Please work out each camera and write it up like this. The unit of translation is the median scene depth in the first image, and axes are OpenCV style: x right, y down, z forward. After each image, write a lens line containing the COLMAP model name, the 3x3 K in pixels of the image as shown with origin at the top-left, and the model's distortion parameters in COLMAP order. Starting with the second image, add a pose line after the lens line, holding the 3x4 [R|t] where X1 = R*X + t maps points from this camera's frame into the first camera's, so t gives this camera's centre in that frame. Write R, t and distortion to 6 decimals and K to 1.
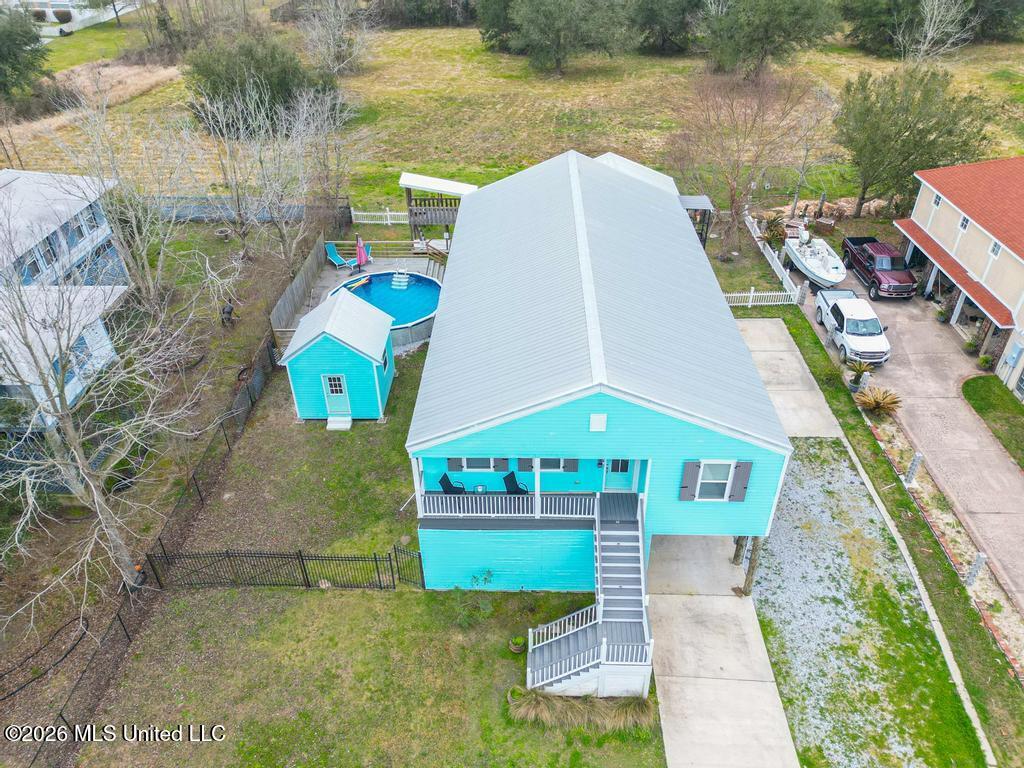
lens RADIAL K [[716.4, 0, 510.4], [0, 716.4, 380.1], [0, 0, 1]] dist [0.087967, -0.094789]
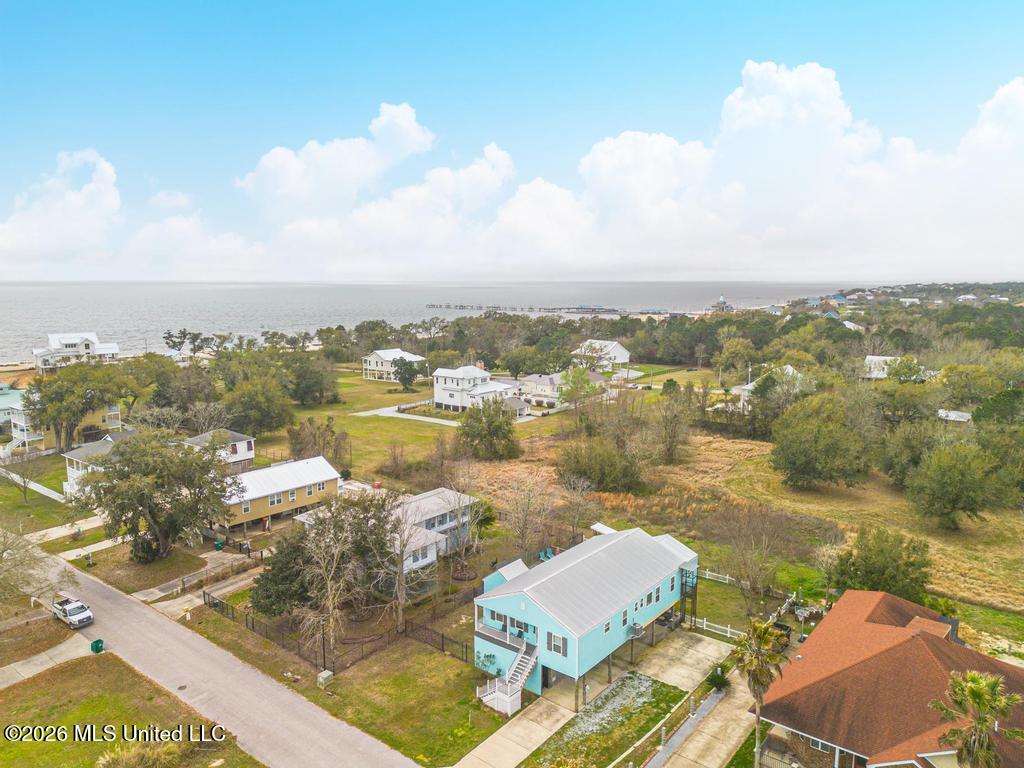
lens RADIAL K [[722.3, 0, 516.1], [0, 722.3, 387.3], [0, 0, 1]] dist [0.088723, -0.092057]
pose [[0.796137, 0.103290, -0.596236, 1.534889], [-0.357016, 0.875735, -0.325005, 0.216671], [0.488575, 0.471614, 0.734080, -1.411118]]
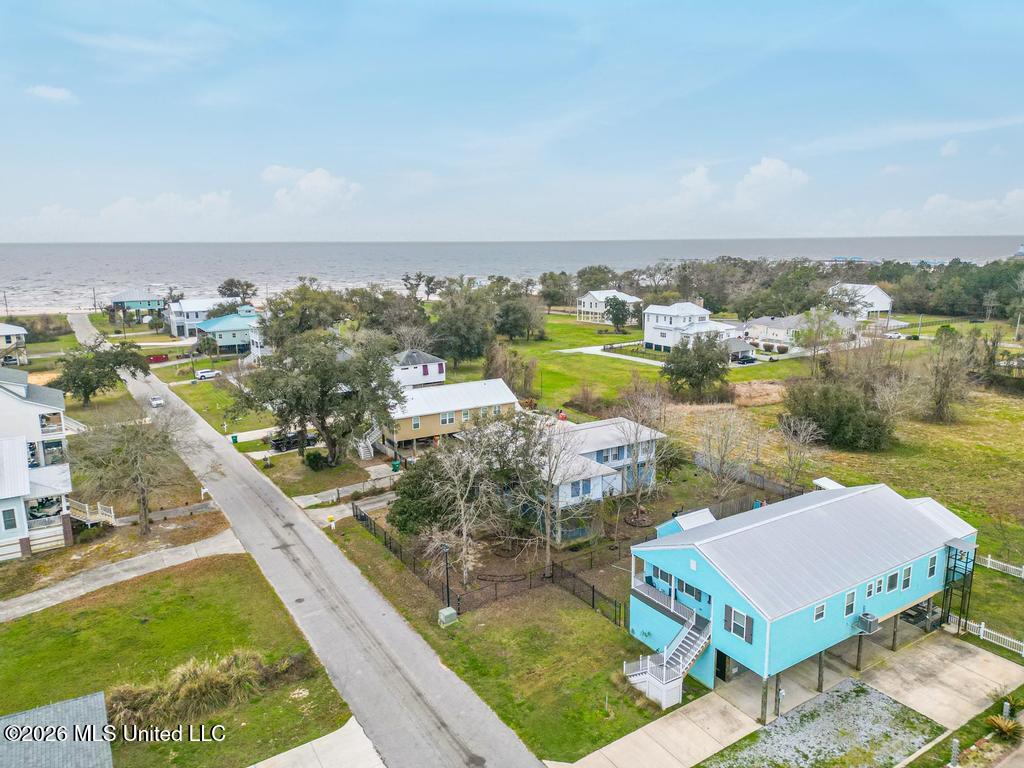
lens RADIAL K [[716.4, 0, 510.4], [0, 716.4, 380.1], [0, 0, 1]] dist [0.087967, -0.094789]
pose [[0.558756, 0.169301, -0.811868, 1.260289], [-0.477784, 0.865876, -0.148264, 0.138944], [0.677875, 0.470741, 0.564702, -0.728879]]
